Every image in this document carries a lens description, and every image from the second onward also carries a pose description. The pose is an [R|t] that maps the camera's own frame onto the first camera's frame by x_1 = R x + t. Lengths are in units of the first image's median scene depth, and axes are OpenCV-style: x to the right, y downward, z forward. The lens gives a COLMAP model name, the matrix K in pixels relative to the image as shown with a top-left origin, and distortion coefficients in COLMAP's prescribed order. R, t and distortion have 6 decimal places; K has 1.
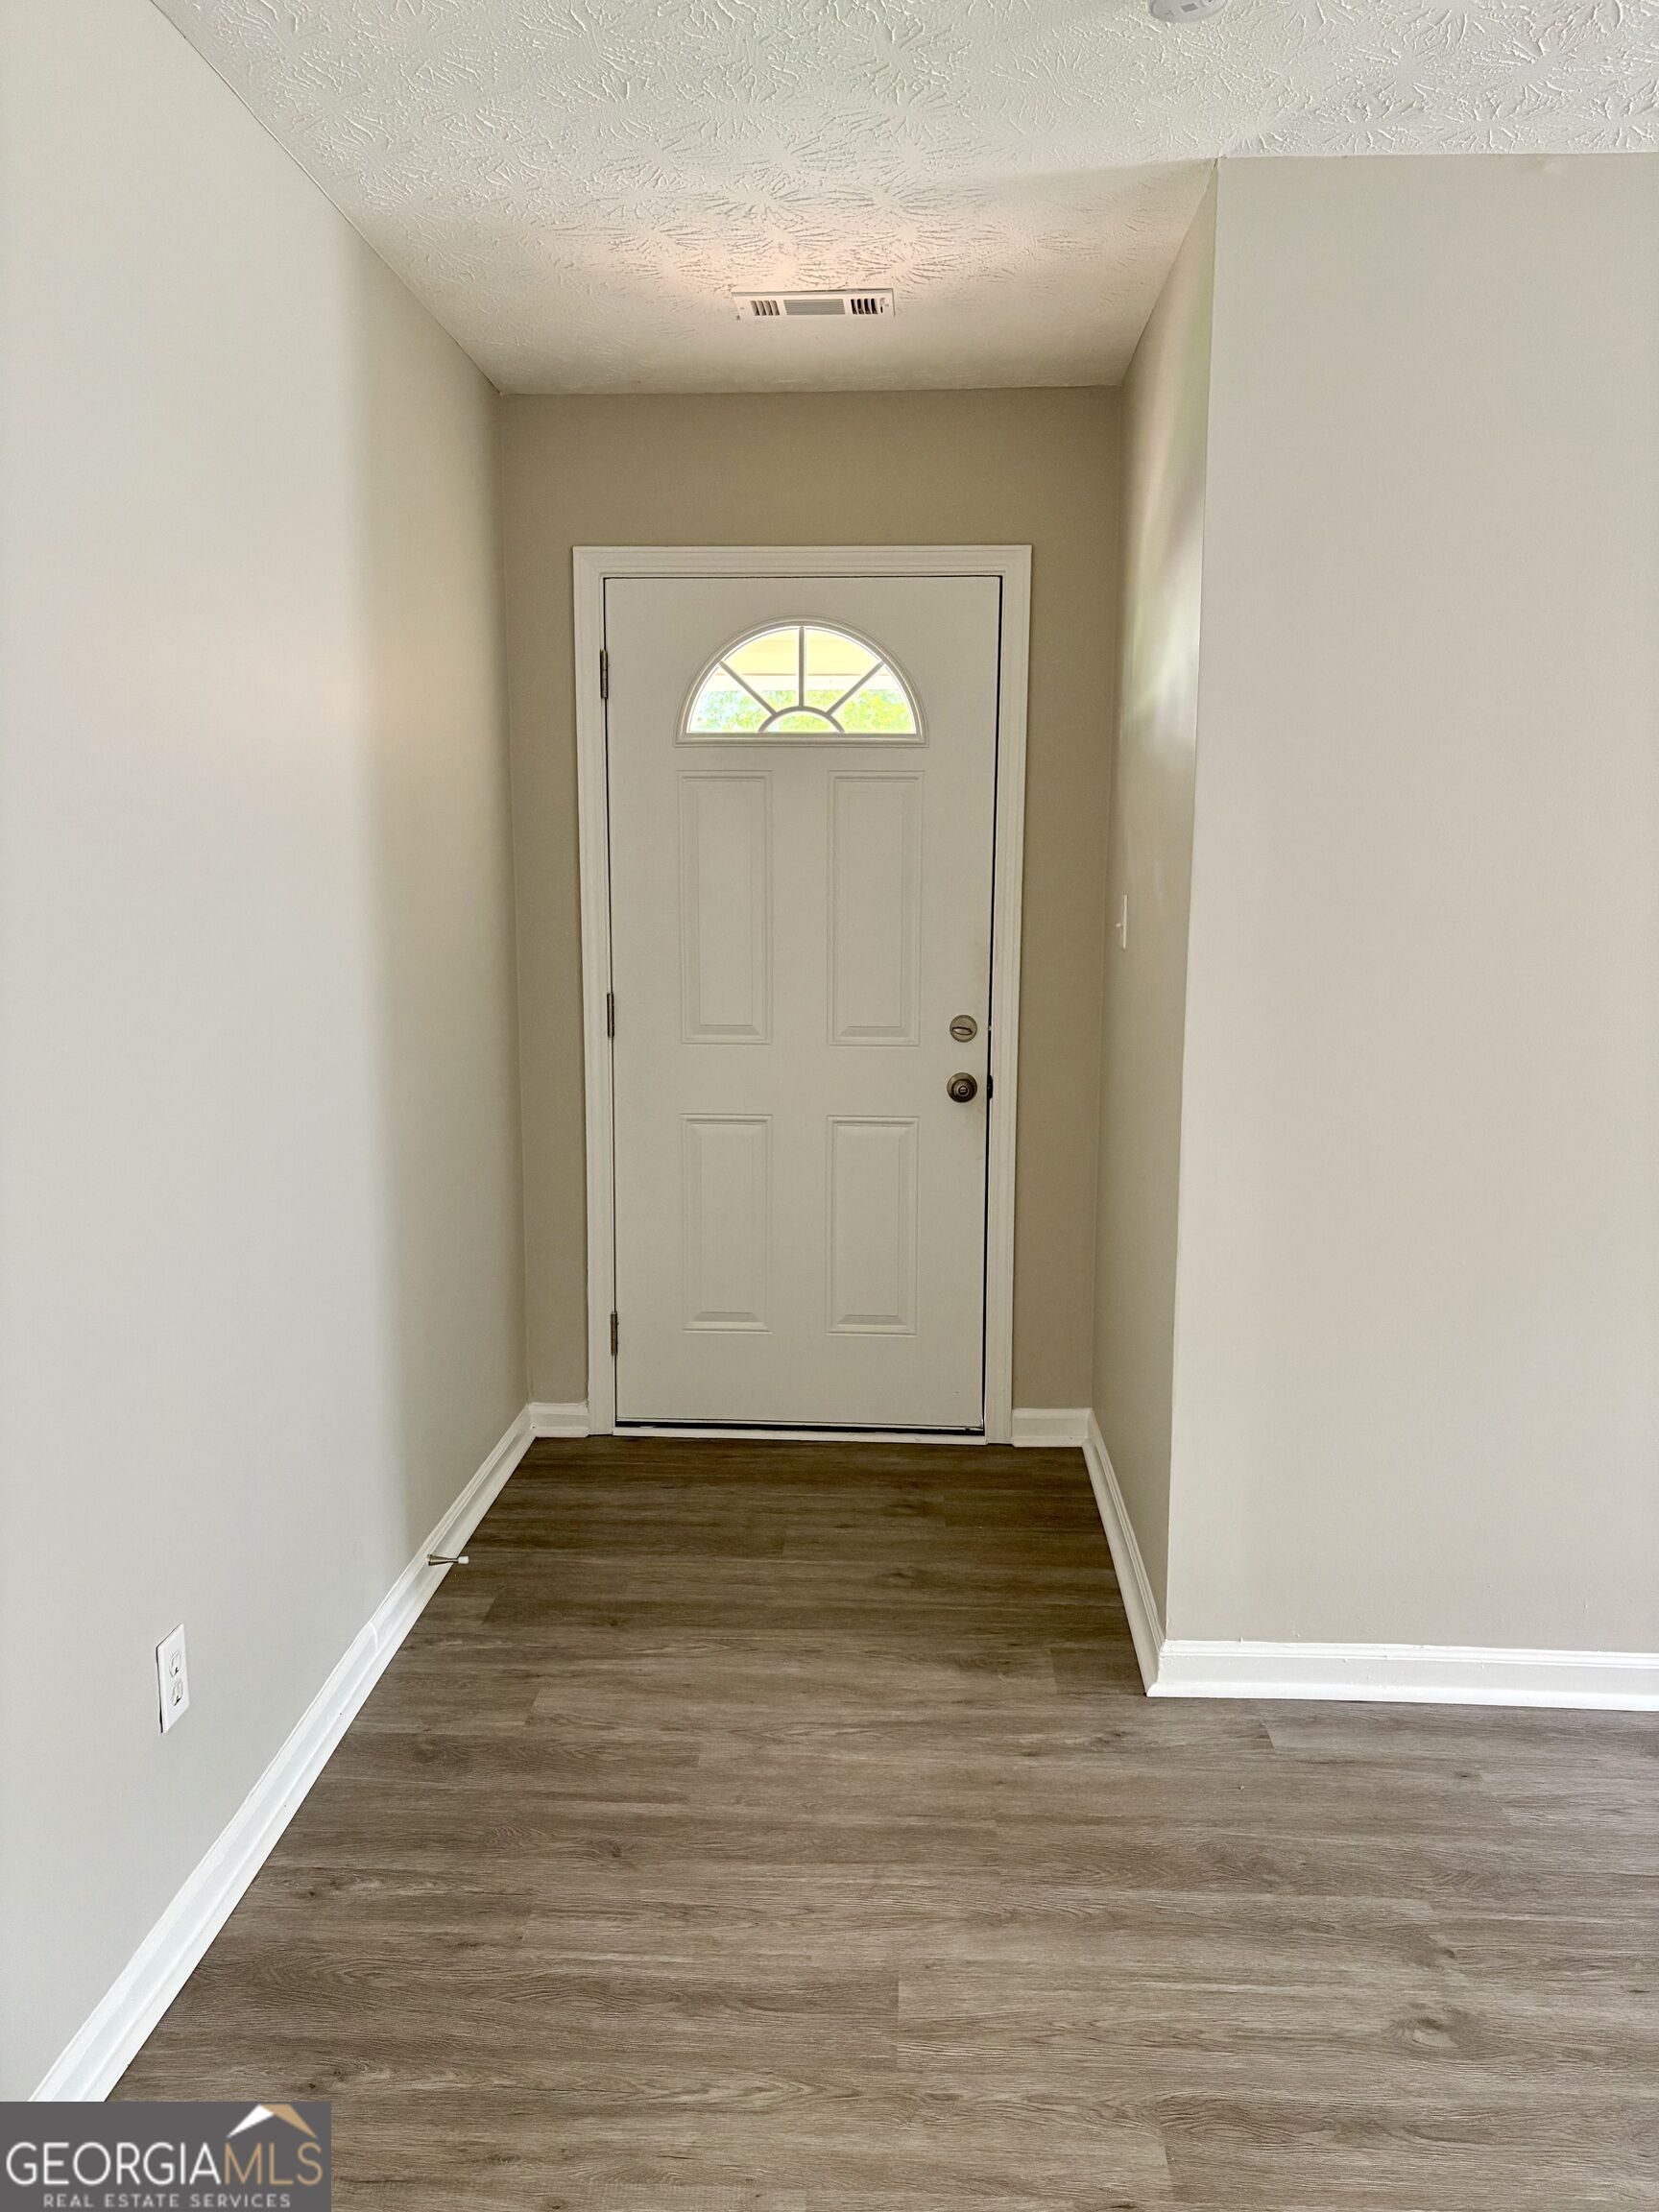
lens RADIAL K [[1668.8, 0, 825.0], [0, 1668.8, 1102.2], [0, 0, 1]] dist [0.052707, -0.057540]
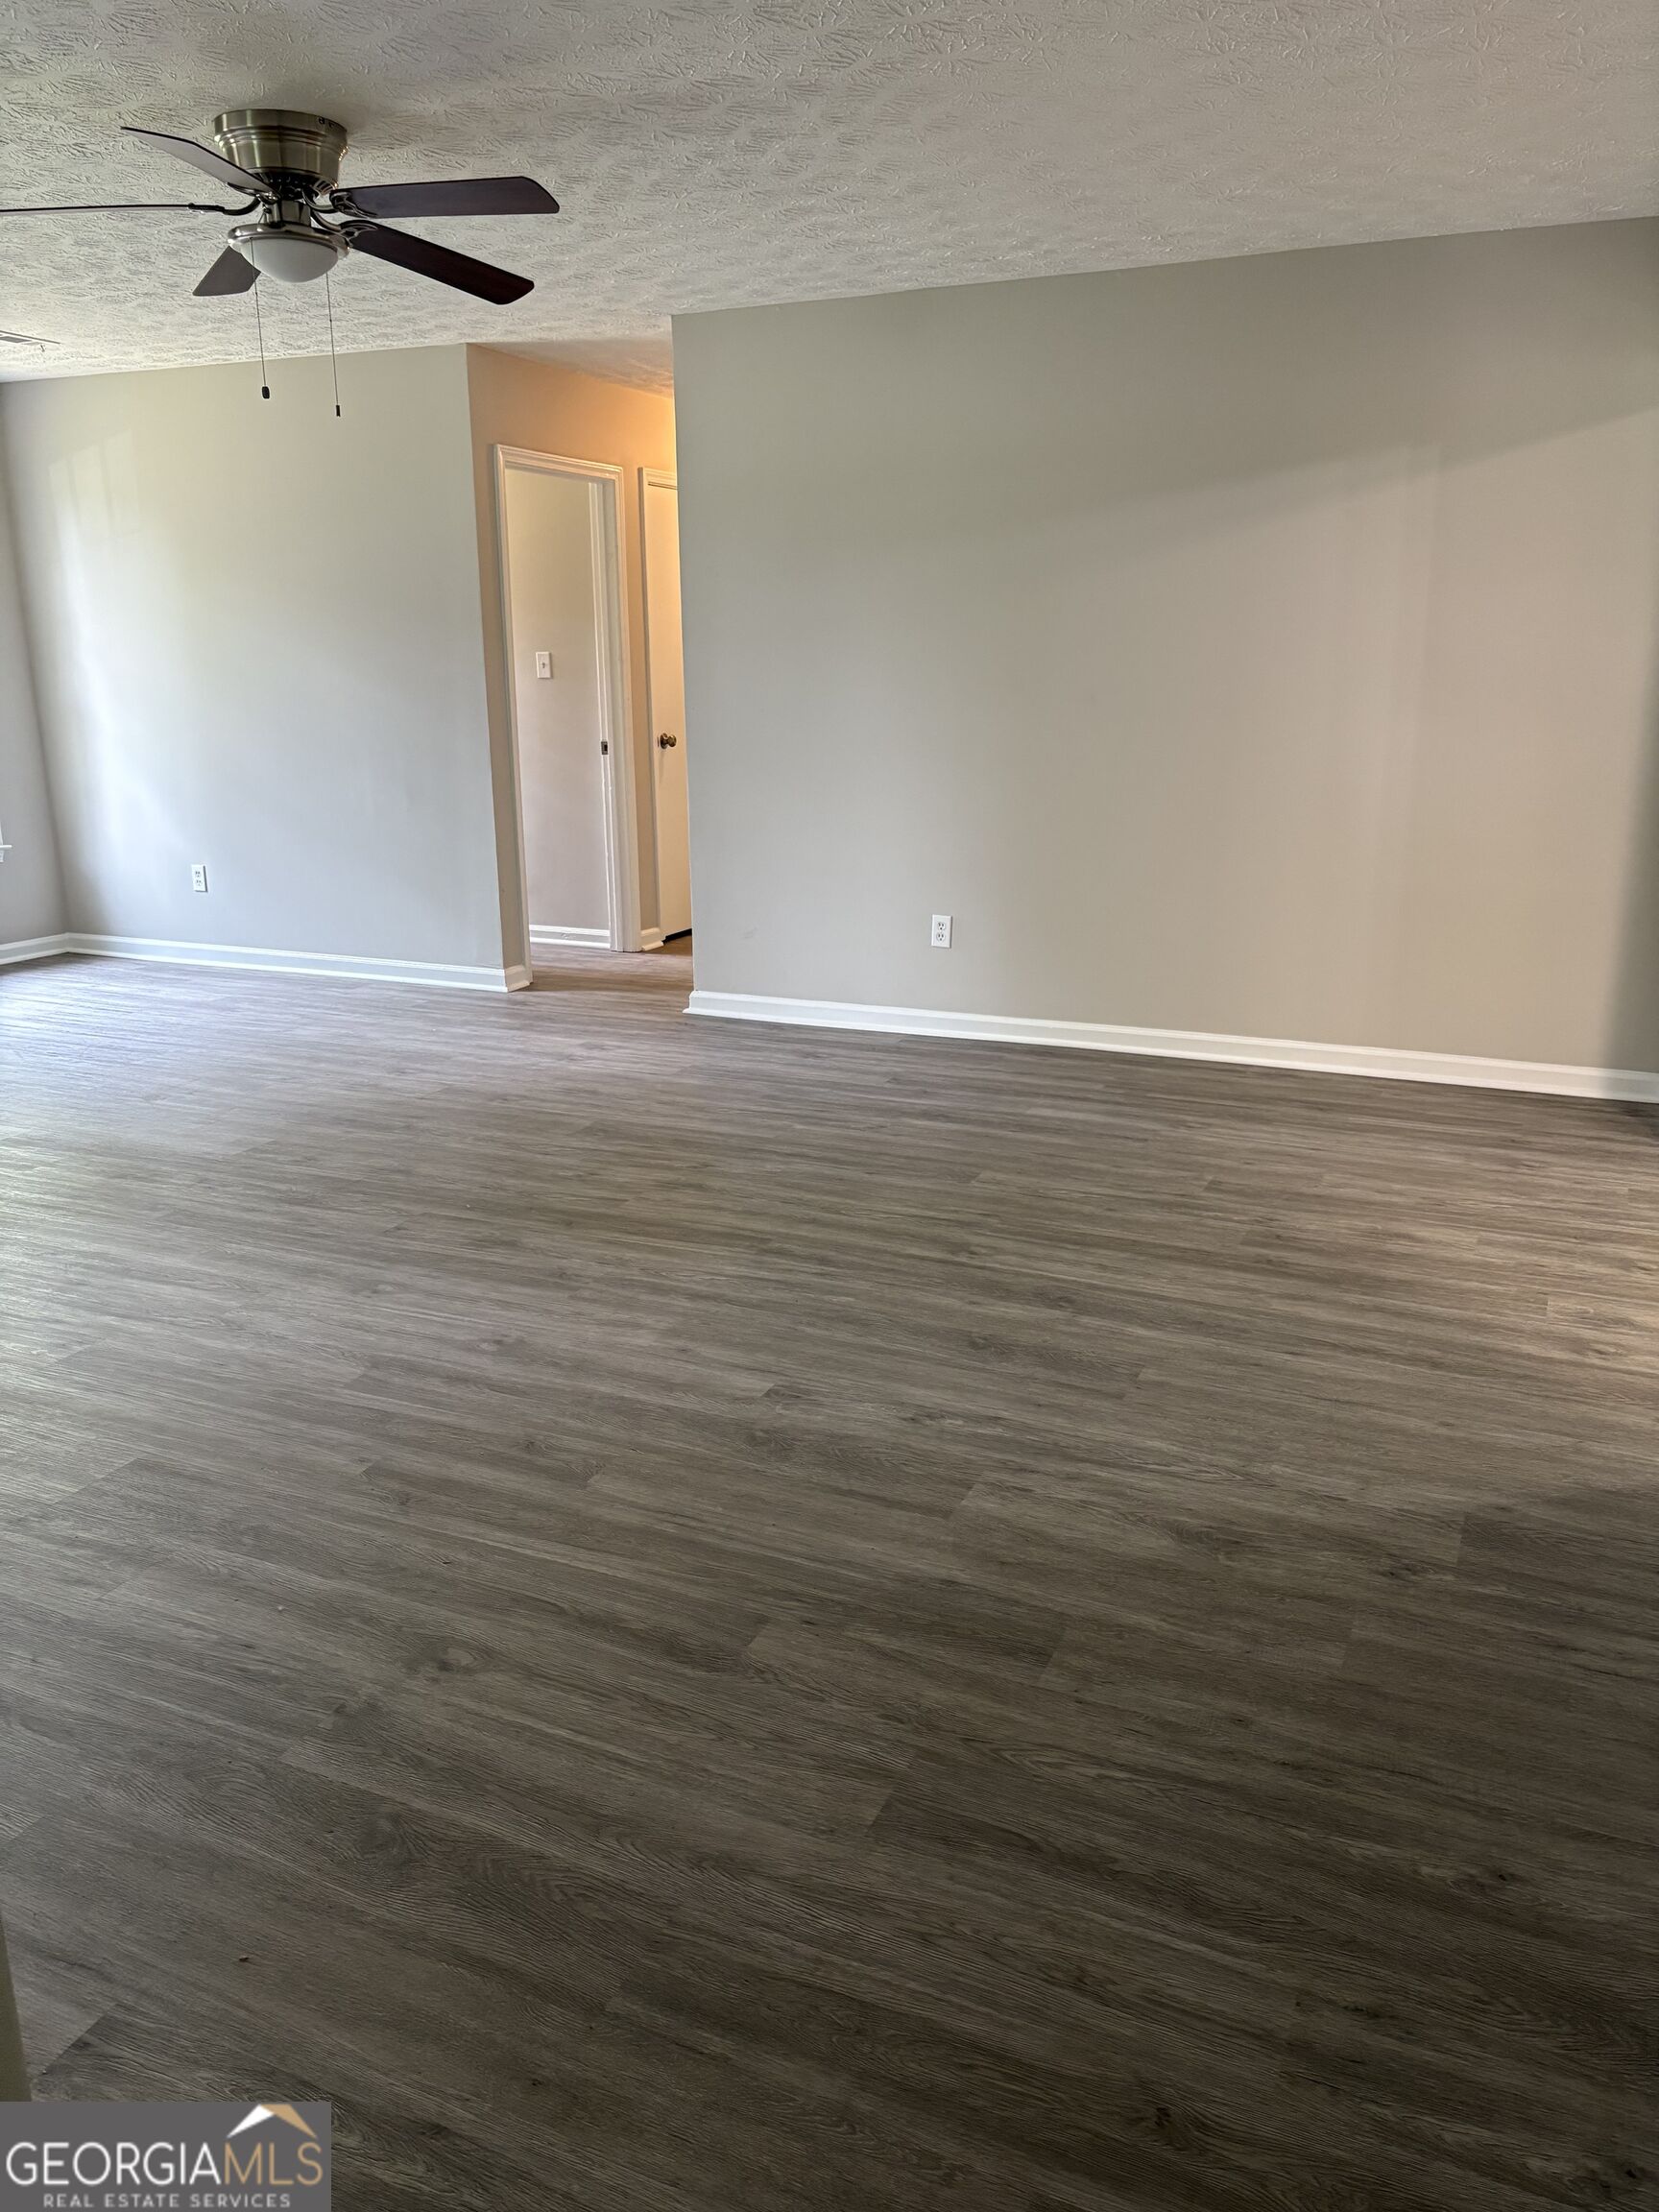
lens RADIAL K [[1668.8, 0, 825.0], [0, 1668.8, 1102.2], [0, 0, 1]] dist [0.052707, -0.057540]
pose [[-0.930943, -0.094829, 0.352637, -0.217050], [0.054780, 0.918498, 0.391613, -0.203070], [-0.361032, 0.383887, -0.849874, 1.608655]]
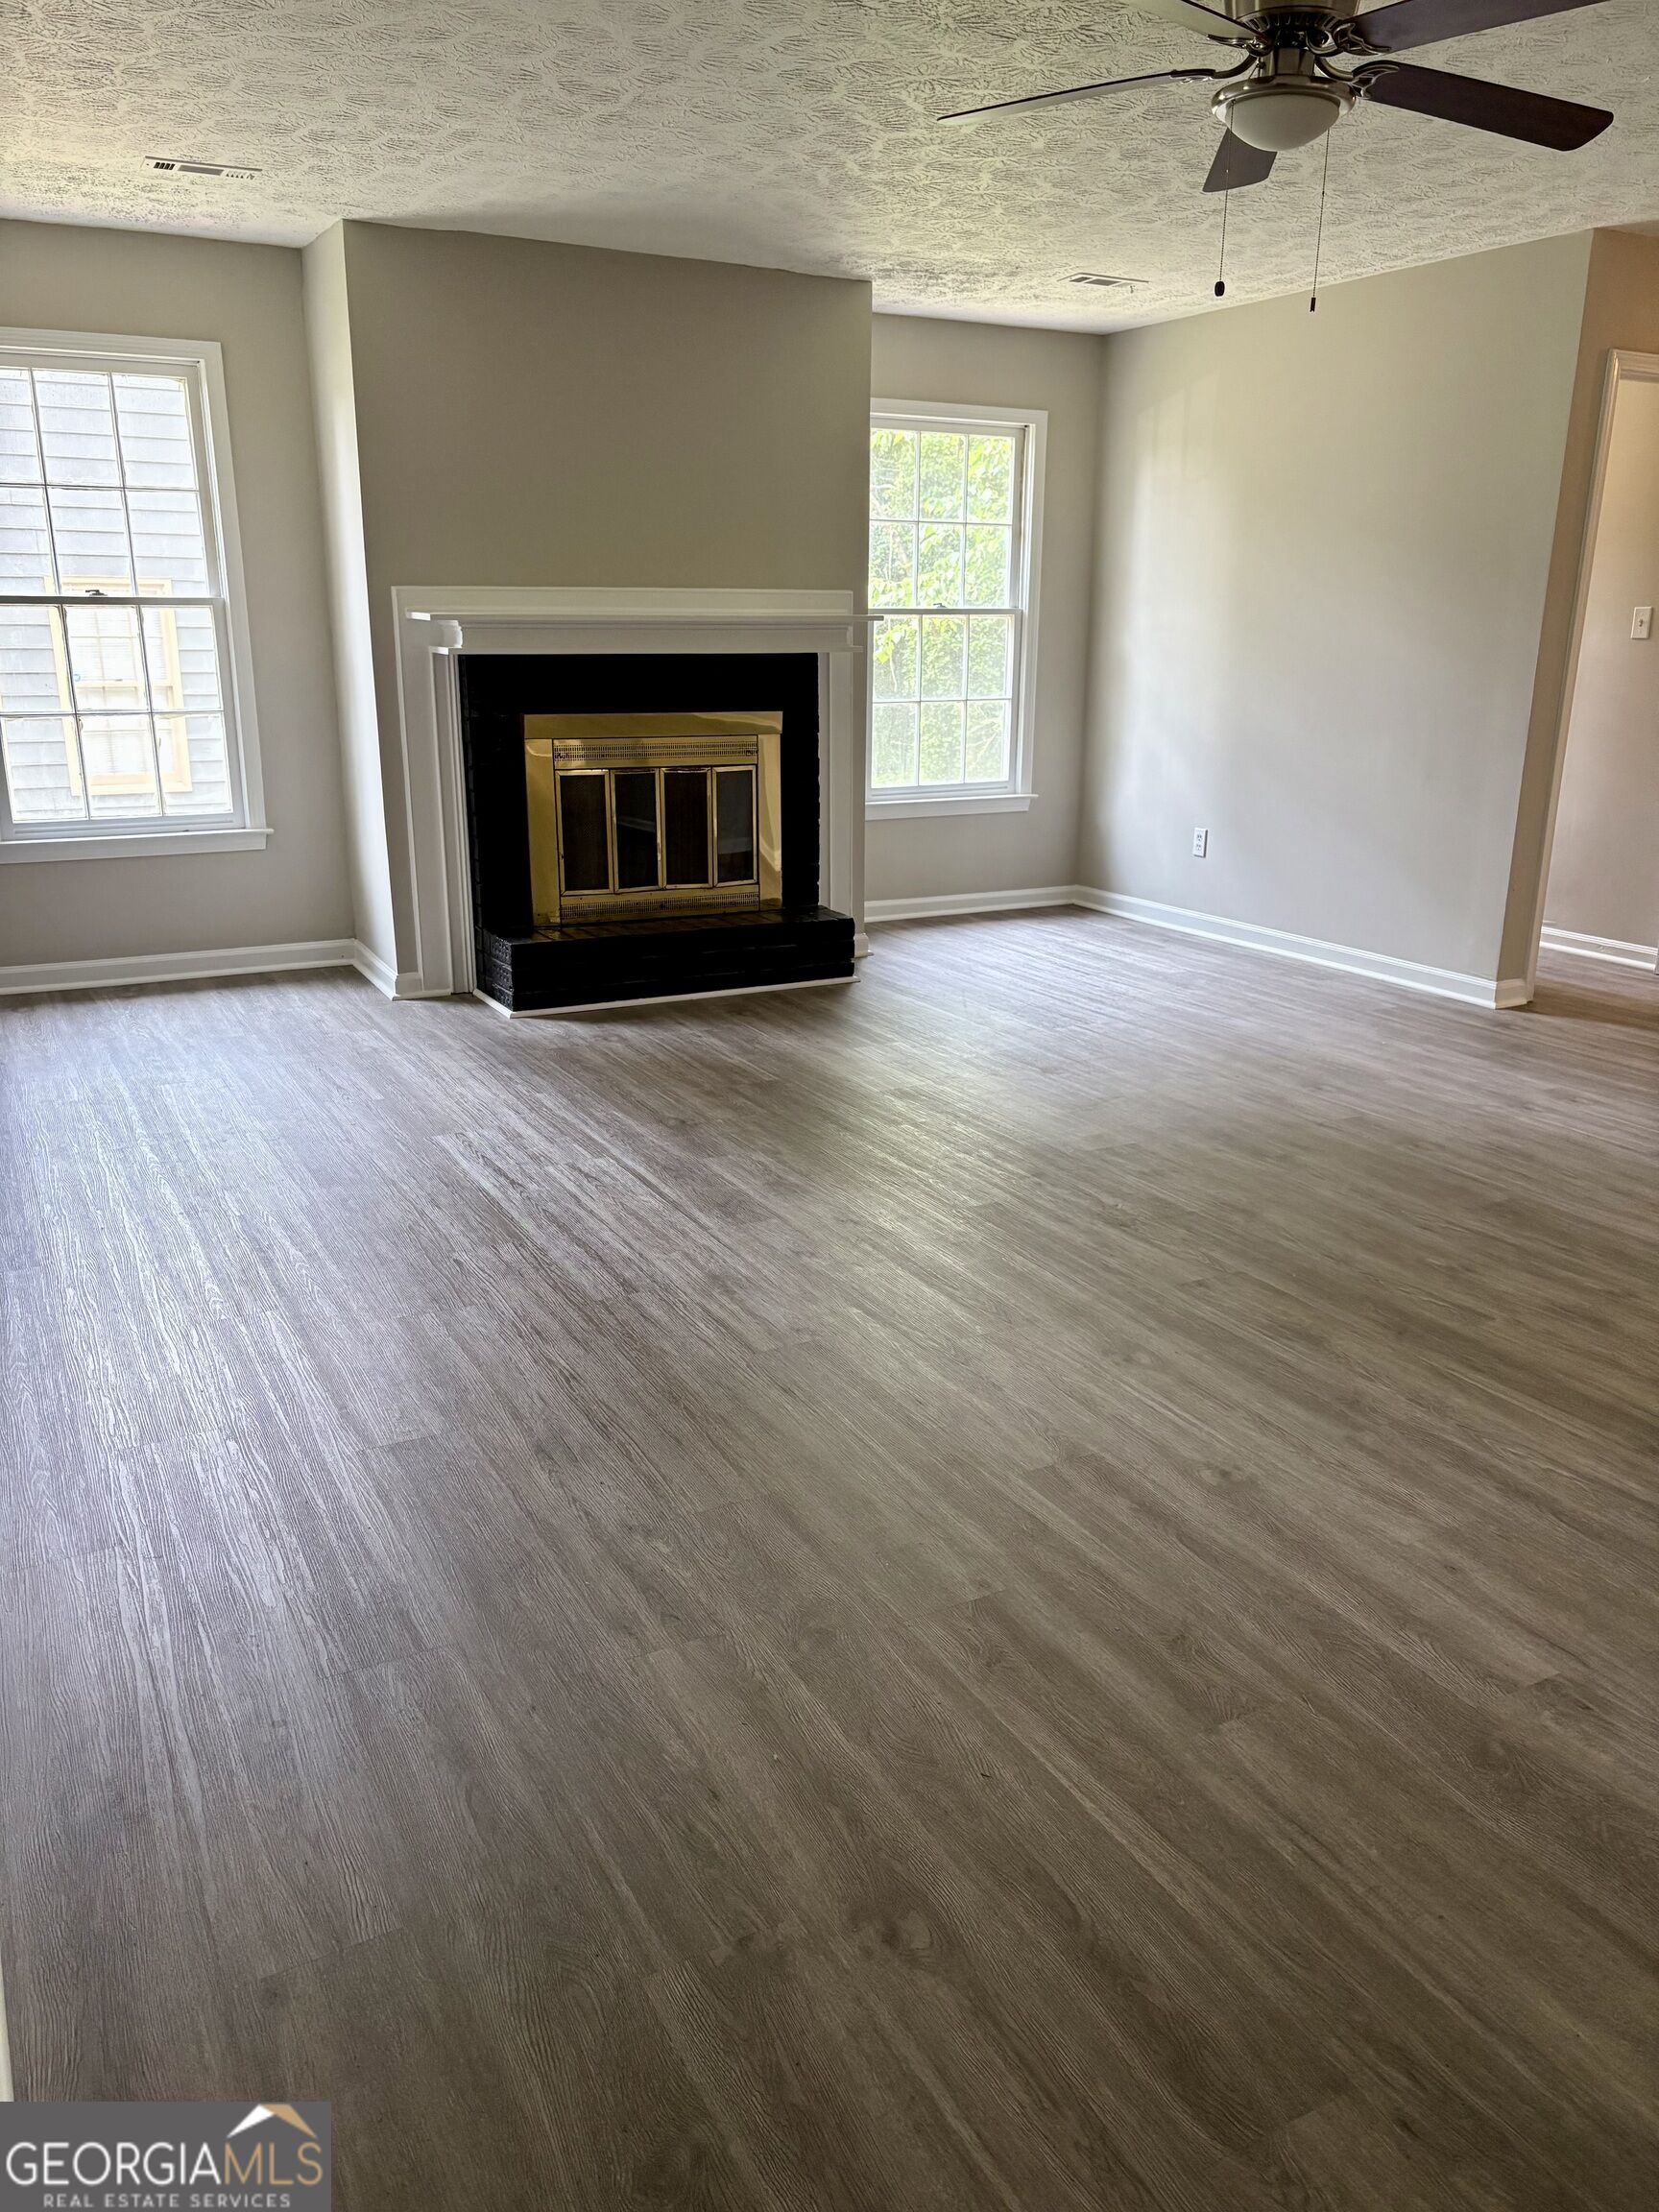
lens RADIAL K [[1668.8, 0, 825.0], [0, 1668.8, 1102.2], [0, 0, 1]] dist [0.052707, -0.057540]
pose [[-0.521745, -0.250718, 0.815428, -0.192400], [0.115415, 0.926307, 0.358658, -0.136497], [-0.845258, 0.281241, -0.454359, 1.216664]]
